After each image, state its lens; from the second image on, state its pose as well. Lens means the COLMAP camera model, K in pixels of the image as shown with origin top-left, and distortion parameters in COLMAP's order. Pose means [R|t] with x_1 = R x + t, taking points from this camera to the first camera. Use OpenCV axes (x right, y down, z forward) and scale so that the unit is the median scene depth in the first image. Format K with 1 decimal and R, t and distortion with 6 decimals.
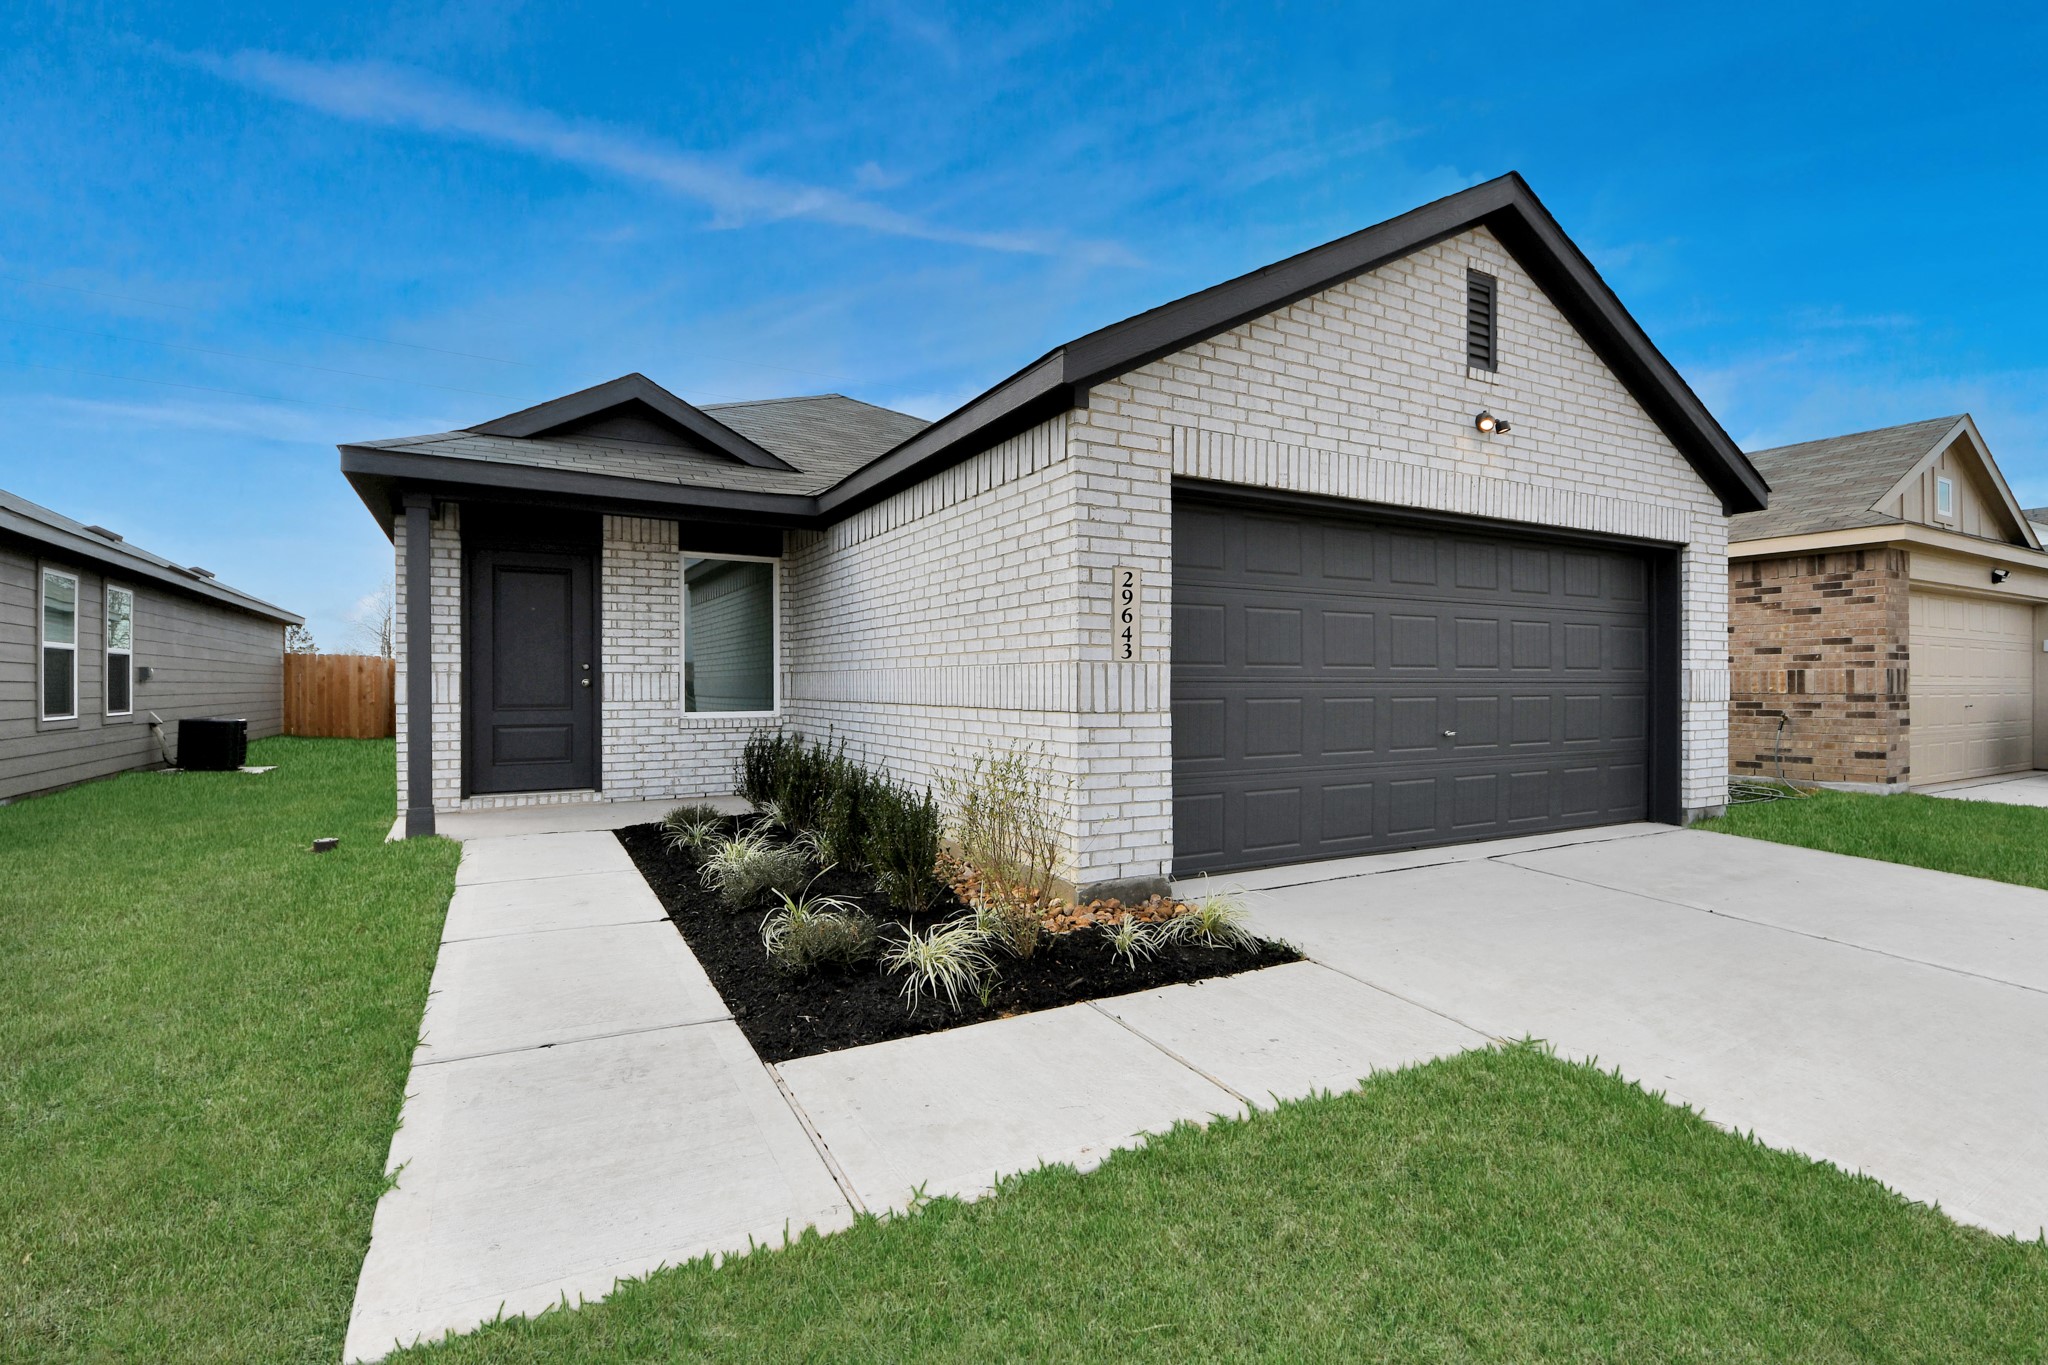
lens RADIAL K [[913.6, 0, 1023.5], [0, 913.6, 688.4], [0, 0, 1]] dist [-0.007062, -0.001041]
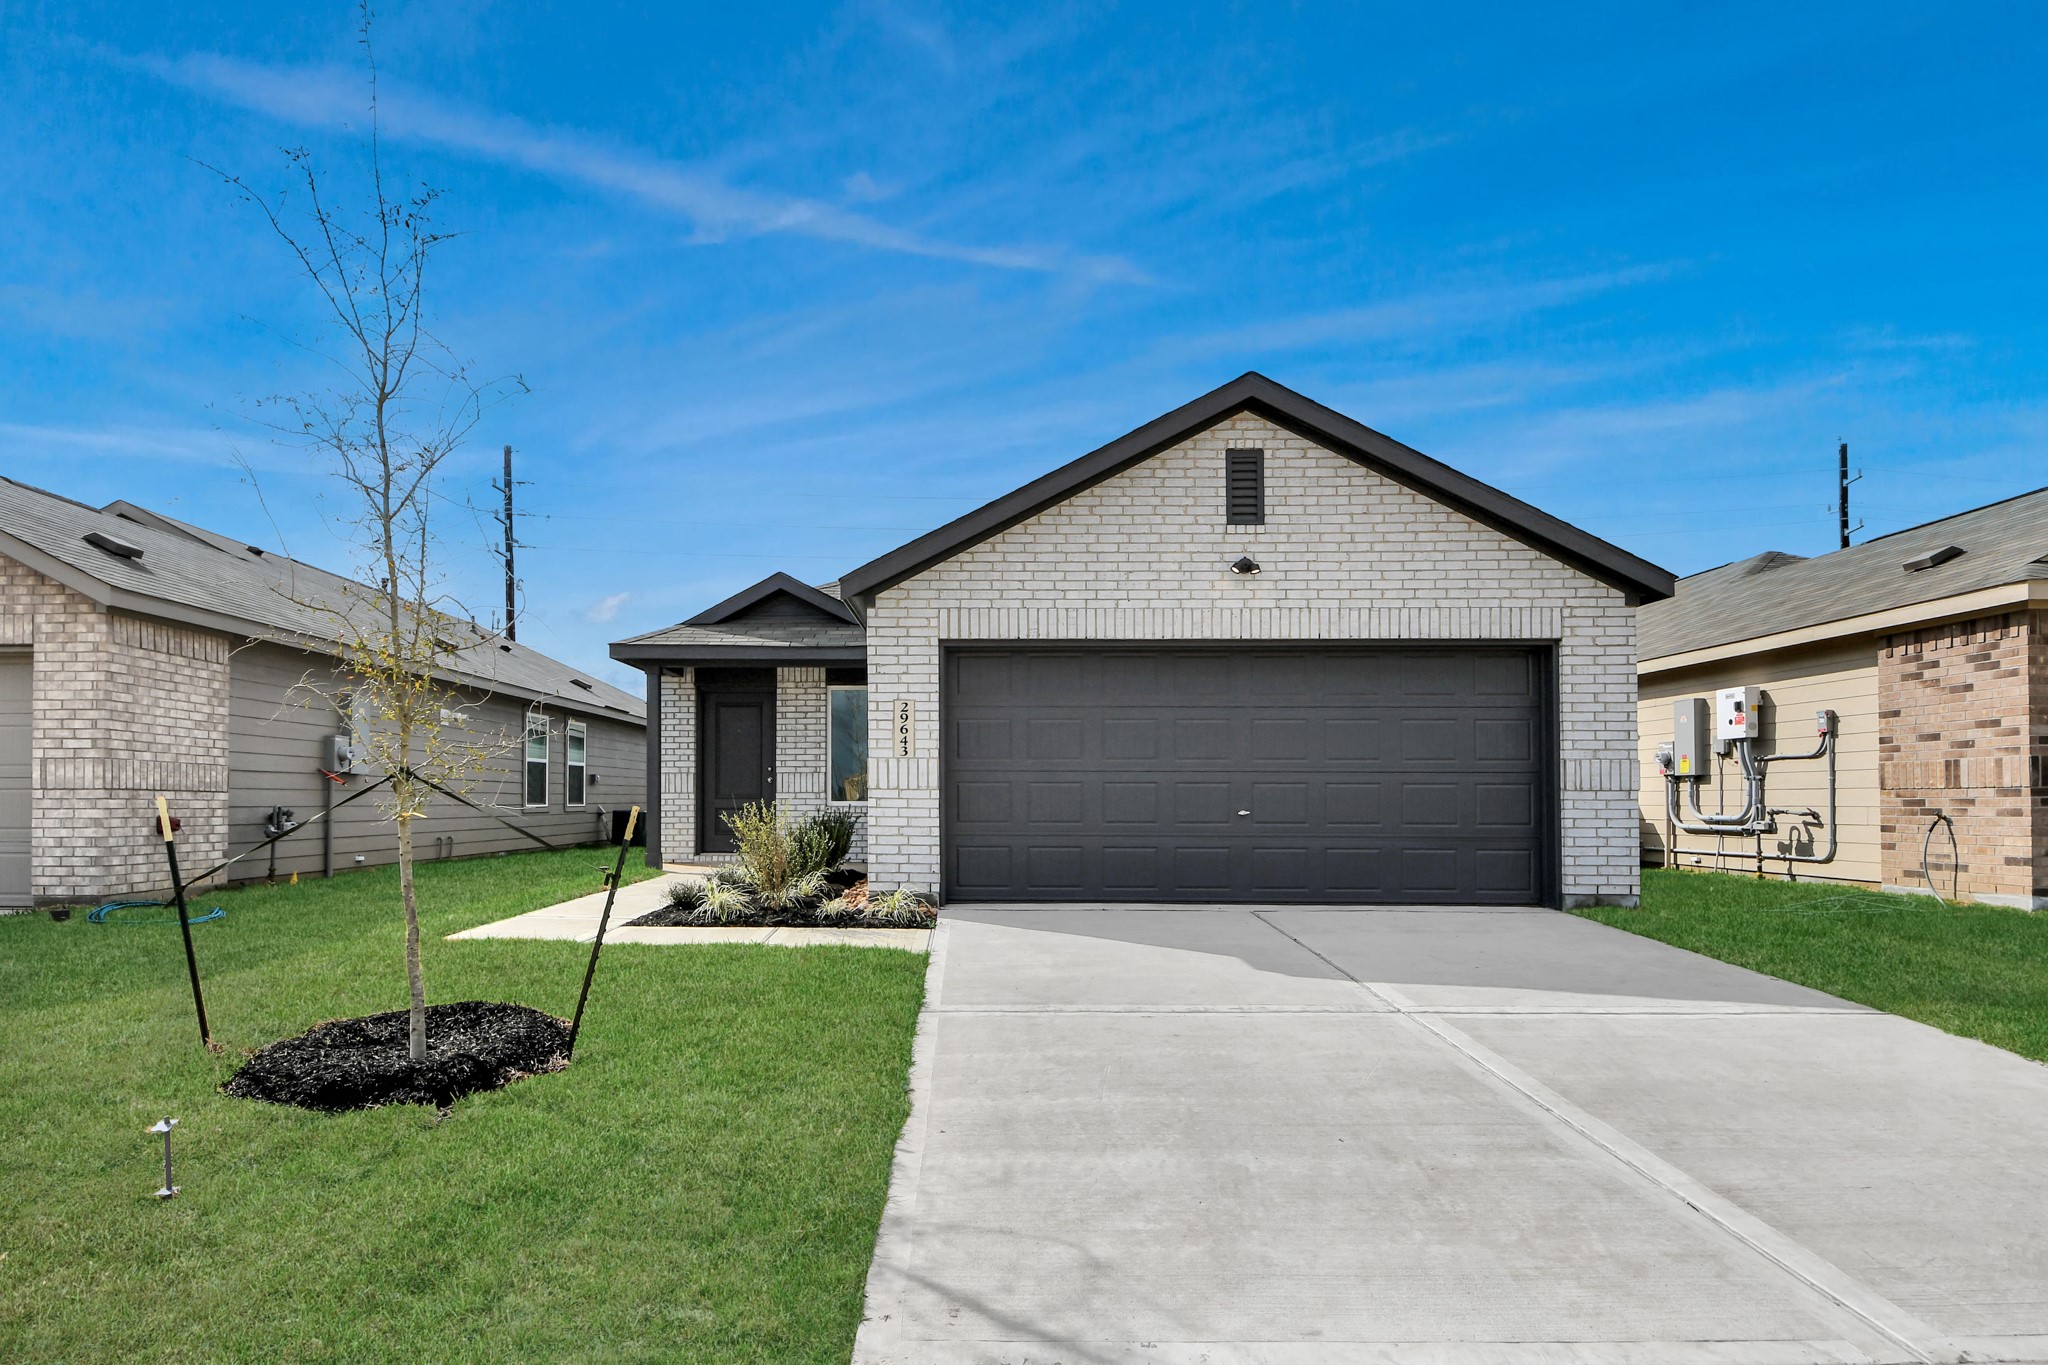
lens RADIAL K [[1067.6, 0, 1000.1], [0, 1067.6, 765.8], [0, 0, 1]] dist [0.004137, 0.000886]
pose [[0.880269, -0.012241, -0.474317, 0.903811], [-0.004702, 0.999393, -0.034518, 0.038805], [0.474451, 0.032616, 0.879677, -0.457963]]
